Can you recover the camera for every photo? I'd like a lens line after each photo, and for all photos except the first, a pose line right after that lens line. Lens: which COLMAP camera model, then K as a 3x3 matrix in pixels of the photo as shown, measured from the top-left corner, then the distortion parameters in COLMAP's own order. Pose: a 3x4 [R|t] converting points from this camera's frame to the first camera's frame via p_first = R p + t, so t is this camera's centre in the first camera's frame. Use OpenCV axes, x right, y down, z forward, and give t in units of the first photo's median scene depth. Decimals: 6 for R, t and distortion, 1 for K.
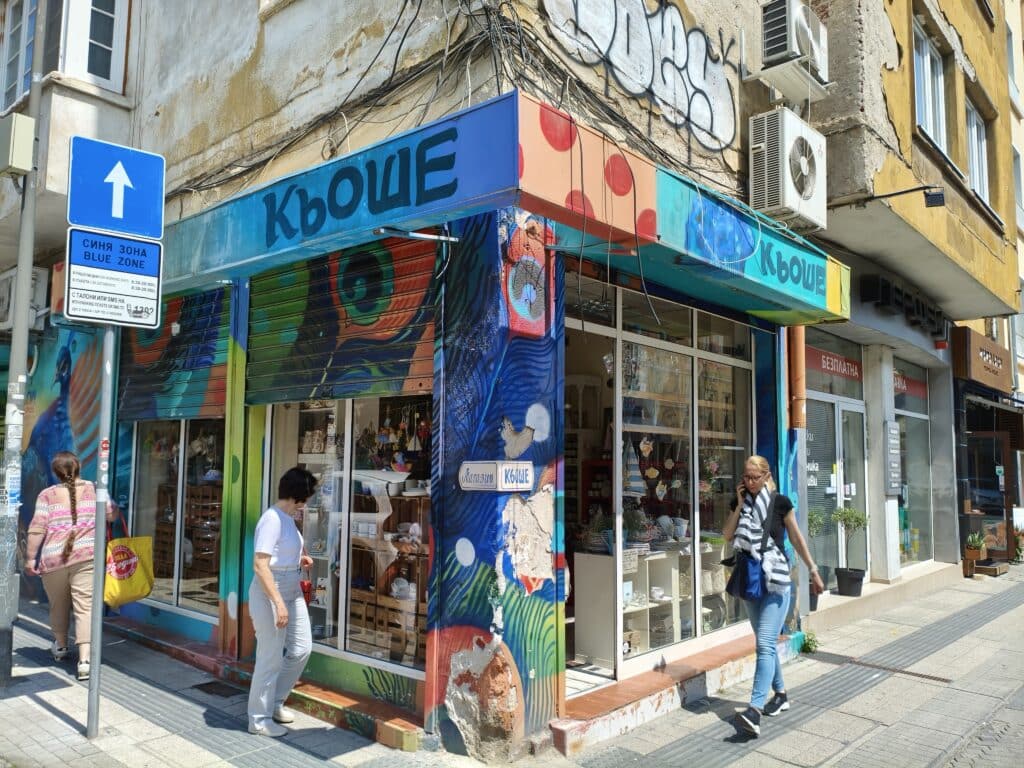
lens RADIAL K [[790.8, 0, 510.5], [0, 790.8, 386.3], [0, 0, 1]] dist [0.001571, 0.000066]
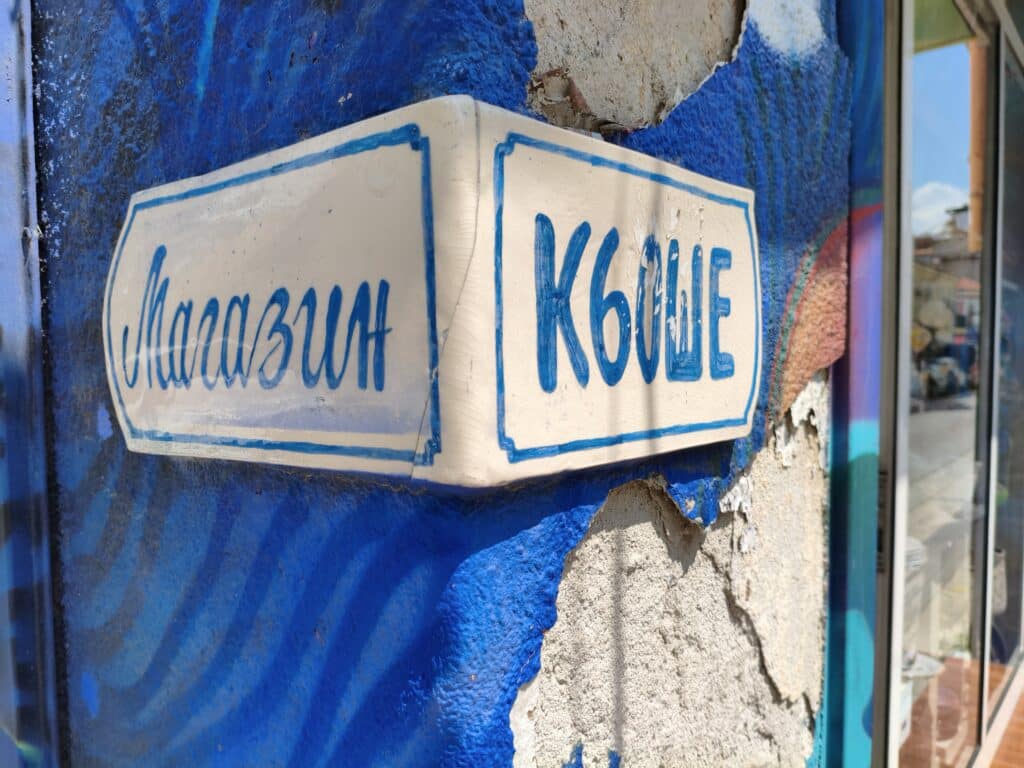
lens RADIAL K [[790.8, 0, 513.5], [0, 790.8, 386.1], [0, 0, 1]] dist [0.001571, 0.000066]
pose [[0.999313, -0.025809, 0.026591, -0.011348], [0.021959, 0.990451, 0.136104, 0.108581], [-0.029850, -0.135427, 0.990338, 0.897942]]
